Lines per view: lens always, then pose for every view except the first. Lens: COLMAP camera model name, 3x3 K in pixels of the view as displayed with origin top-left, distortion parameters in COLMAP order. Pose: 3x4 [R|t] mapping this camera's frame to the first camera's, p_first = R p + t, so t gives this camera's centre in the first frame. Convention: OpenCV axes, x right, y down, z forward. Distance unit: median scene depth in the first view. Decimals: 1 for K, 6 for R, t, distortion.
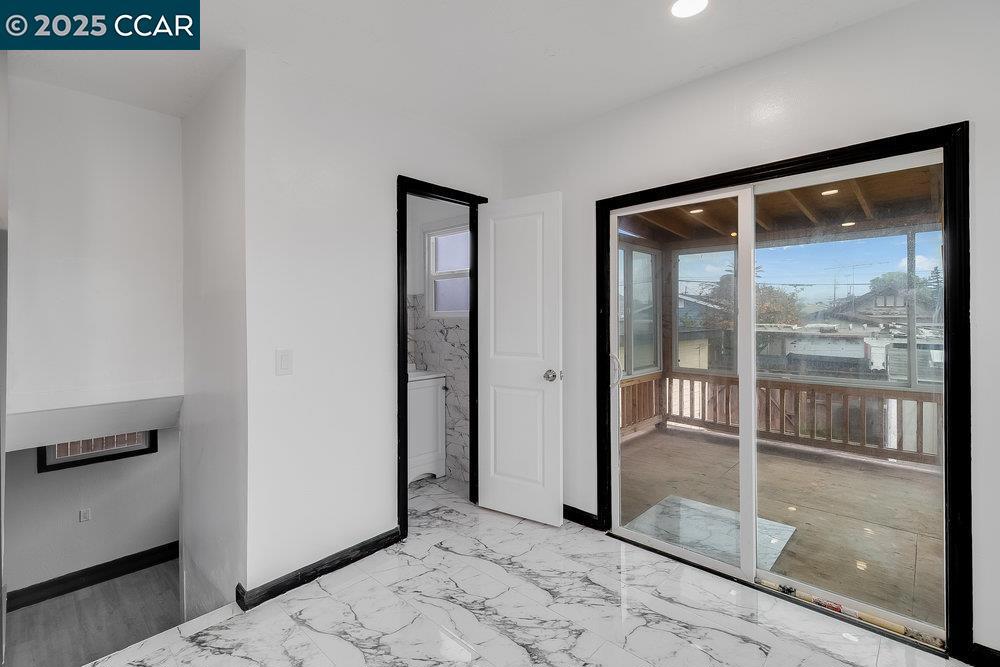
lens RADIAL K [[454.8, 0, 502.2], [0, 454.8, 313.3], [0, 0, 1]] dist [0.005255, 0.000282]
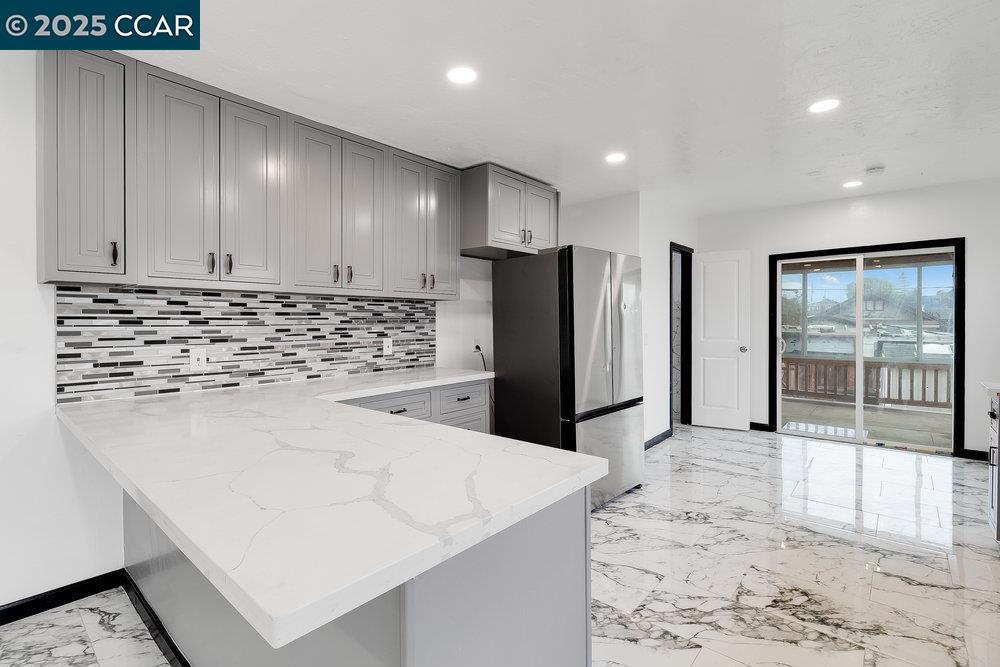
lens RADIAL K [[460.7, 0, 494.9], [0, 460.7, 318.9], [0, 0, 1]] dist [-0.008307, -0.000253]
pose [[0.999426, -0.000645, 0.033880, -0.996359], [0.000487, 0.999989, 0.004659, 0.005473], [-0.033883, -0.004640, 0.999415, -0.856864]]
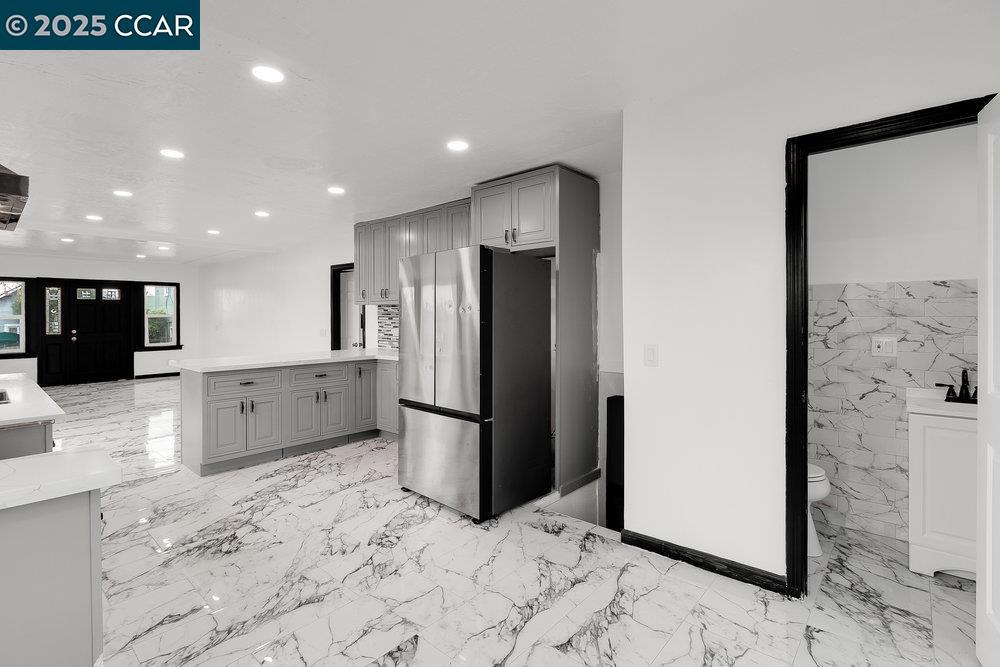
lens RADIAL K [[460.7, 0, 494.9], [0, 460.7, 318.9], [0, 0, 1]] dist [-0.008307, -0.000253]
pose [[0.039389, 0.009135, -0.999182, 0.552339], [0.006529, 0.999935, 0.009400, 0.000693], [0.999203, -0.006894, 0.039327, 0.451584]]
